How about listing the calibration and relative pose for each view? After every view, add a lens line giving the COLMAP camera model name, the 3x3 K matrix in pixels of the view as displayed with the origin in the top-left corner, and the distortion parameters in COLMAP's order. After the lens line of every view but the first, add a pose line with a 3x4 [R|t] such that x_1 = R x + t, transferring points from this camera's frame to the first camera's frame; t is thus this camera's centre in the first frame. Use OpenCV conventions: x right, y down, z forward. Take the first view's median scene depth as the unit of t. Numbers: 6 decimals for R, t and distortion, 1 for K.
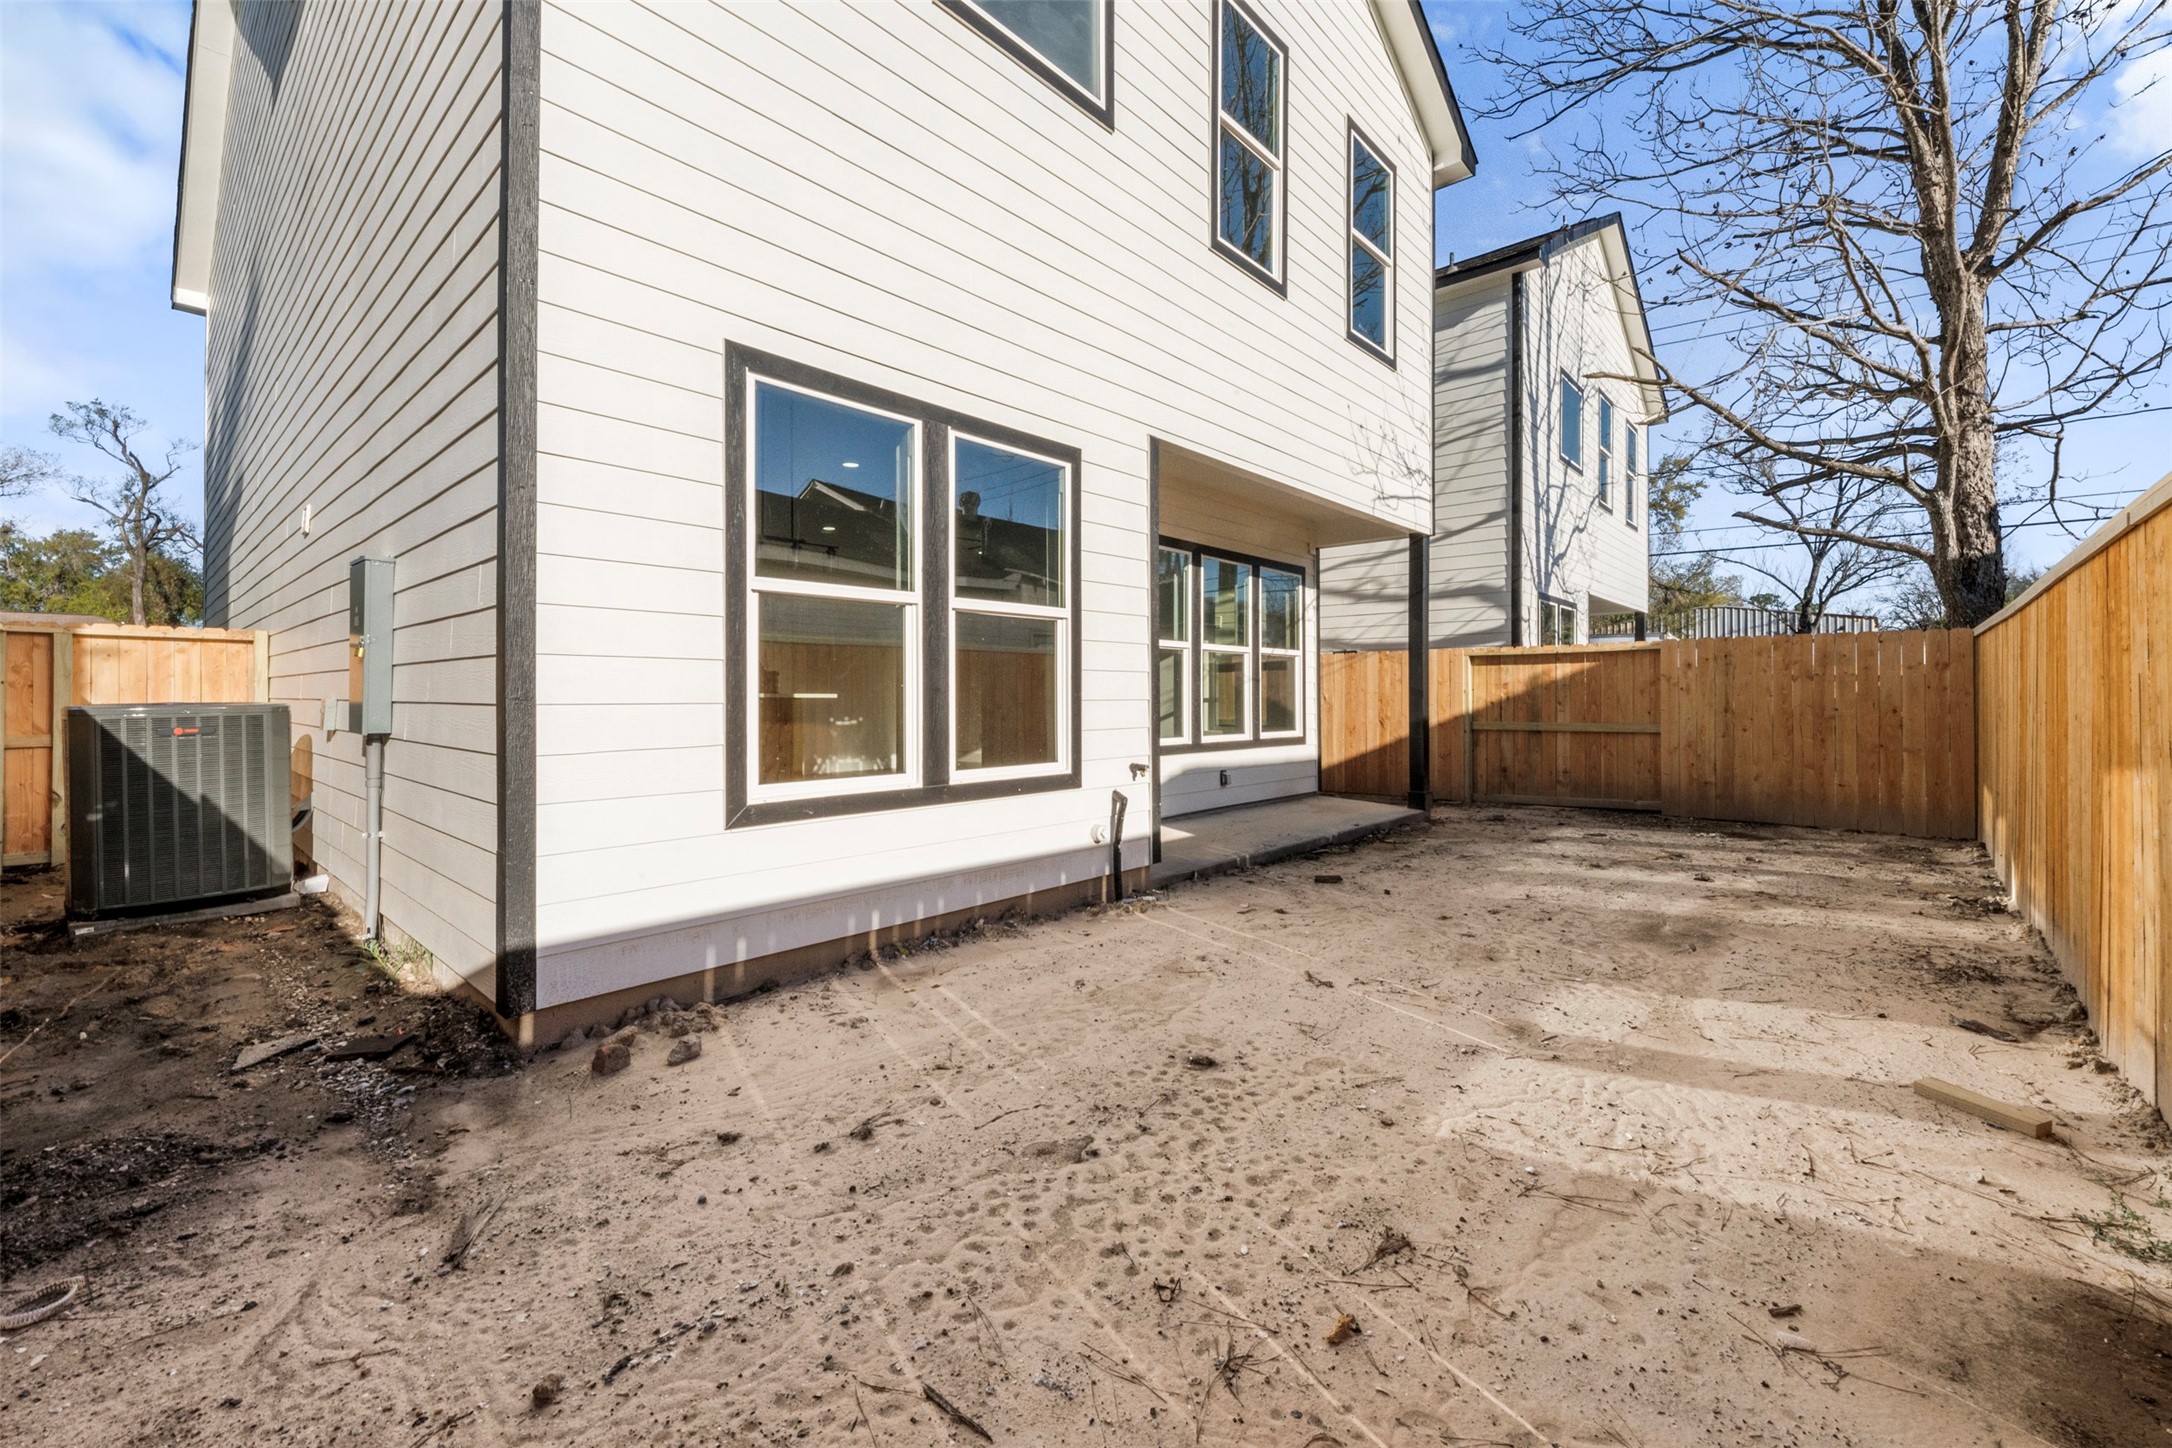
lens RADIAL K [[880.9, 0, 1085.8], [0, 880.9, 699.4], [0, 0, 1]] dist [-0.000485, -0.000003]
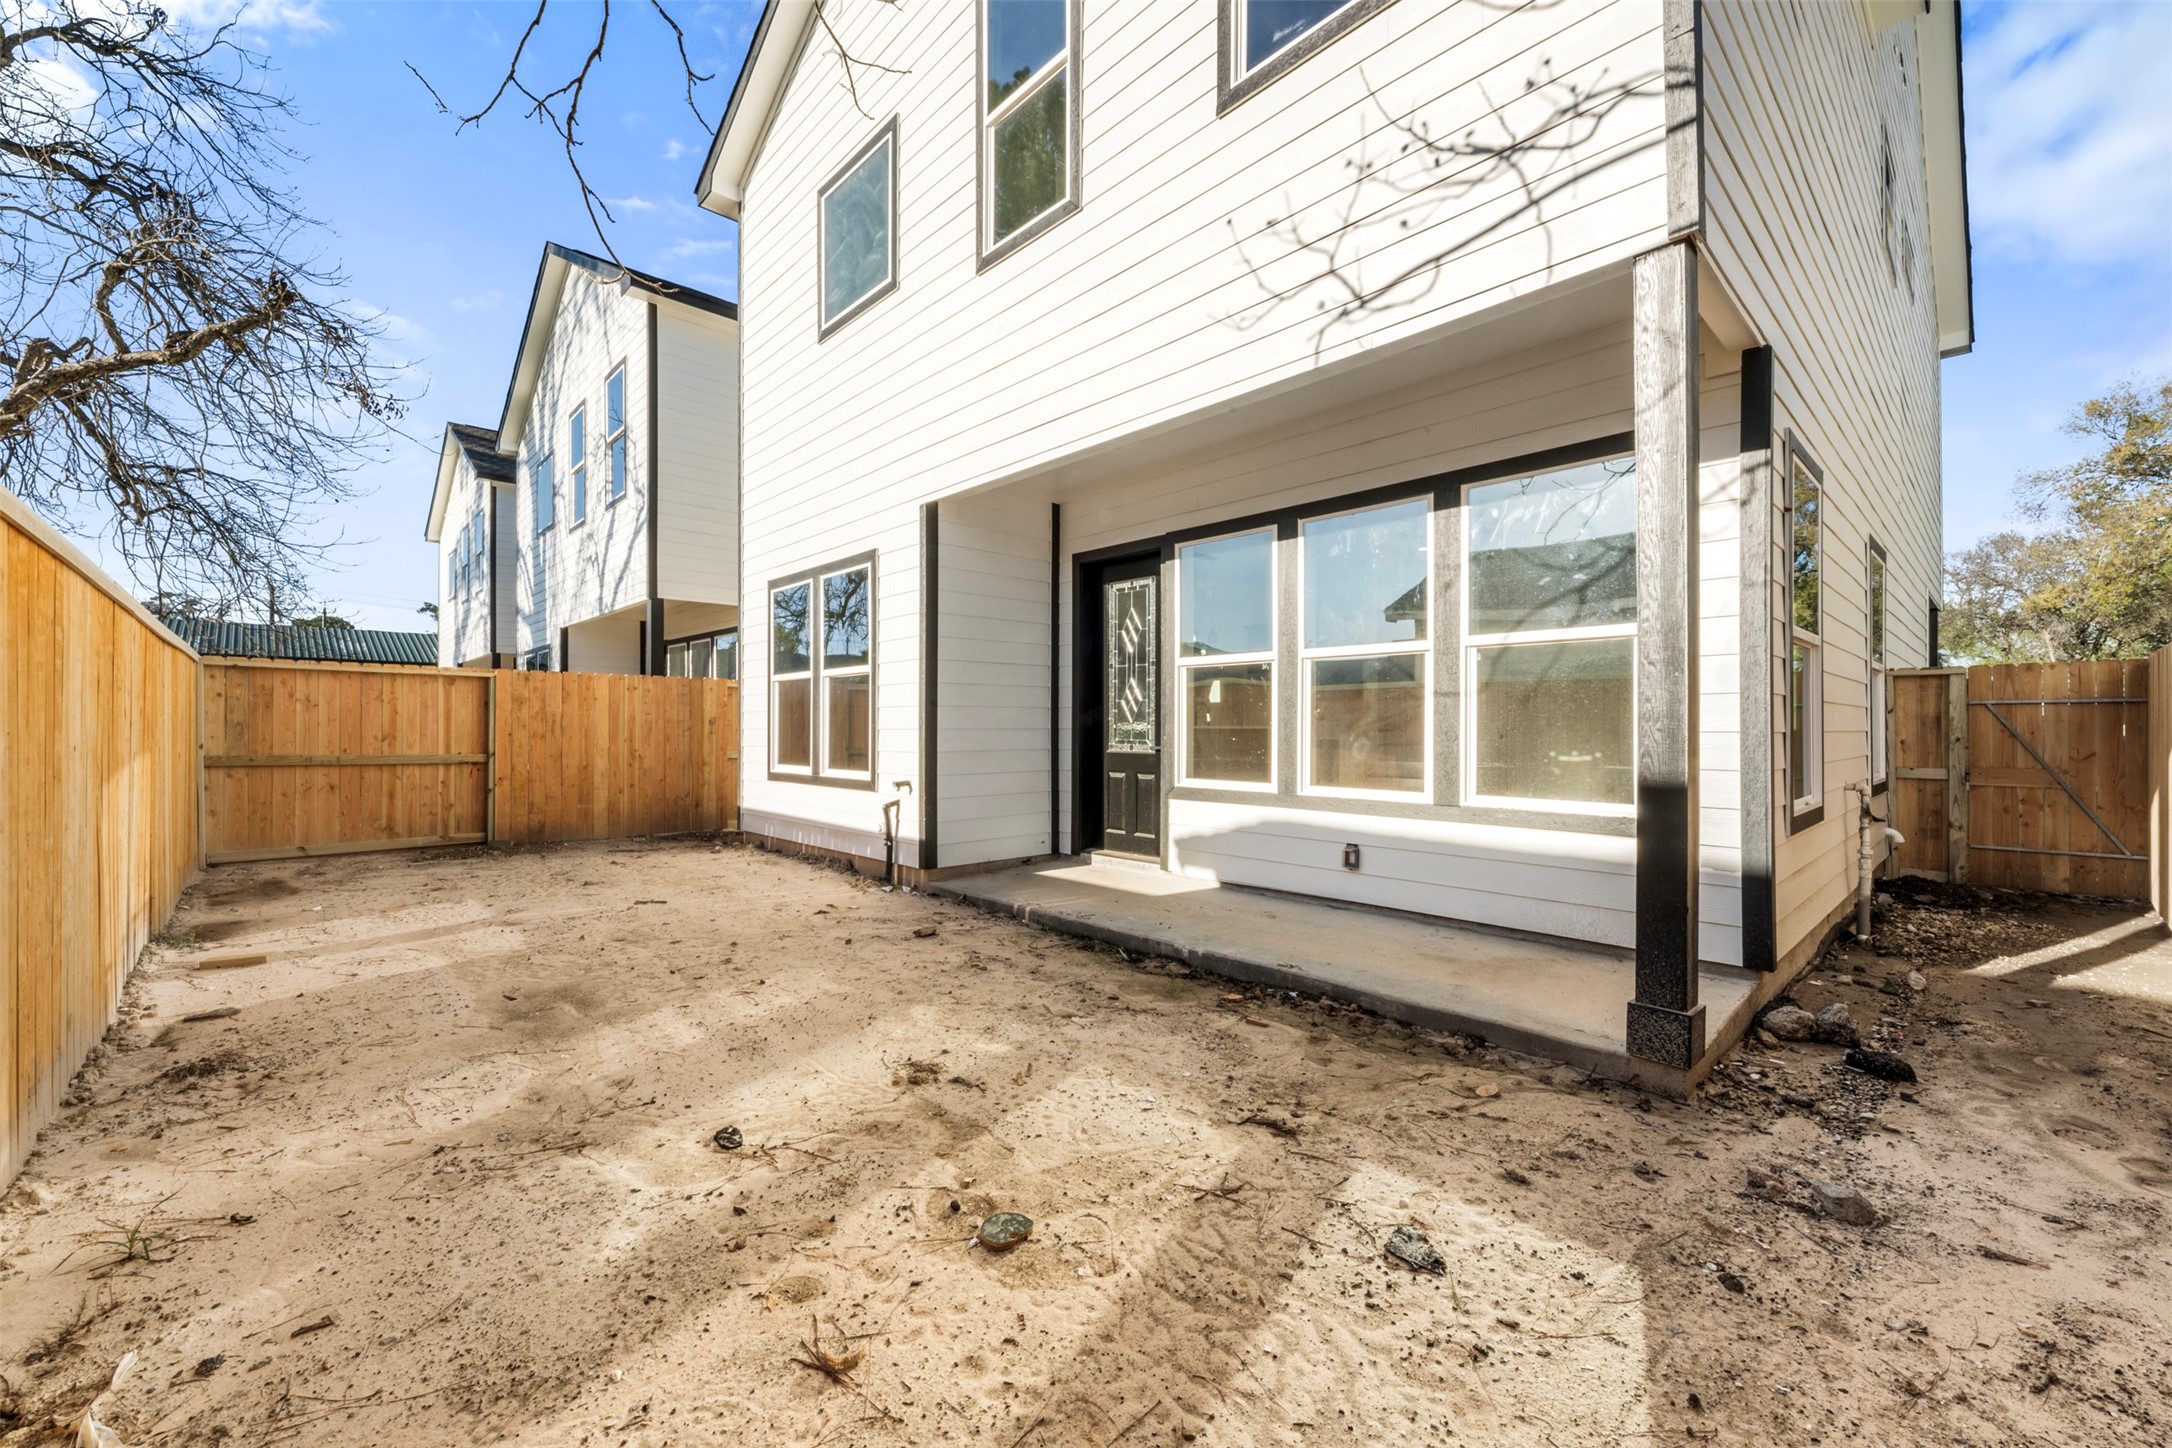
lens RADIAL K [[865.1, 0, 1086.0], [0, 865.1, 724.0], [0, 0, 1]] dist [0.001367, 0.000067]
pose [[-0.093076, -0.002026, -0.995657, 1.285460], [-0.003278, 0.999993, -0.001728, -0.005624], [0.995654, 0.003102, -0.093082, 1.416583]]
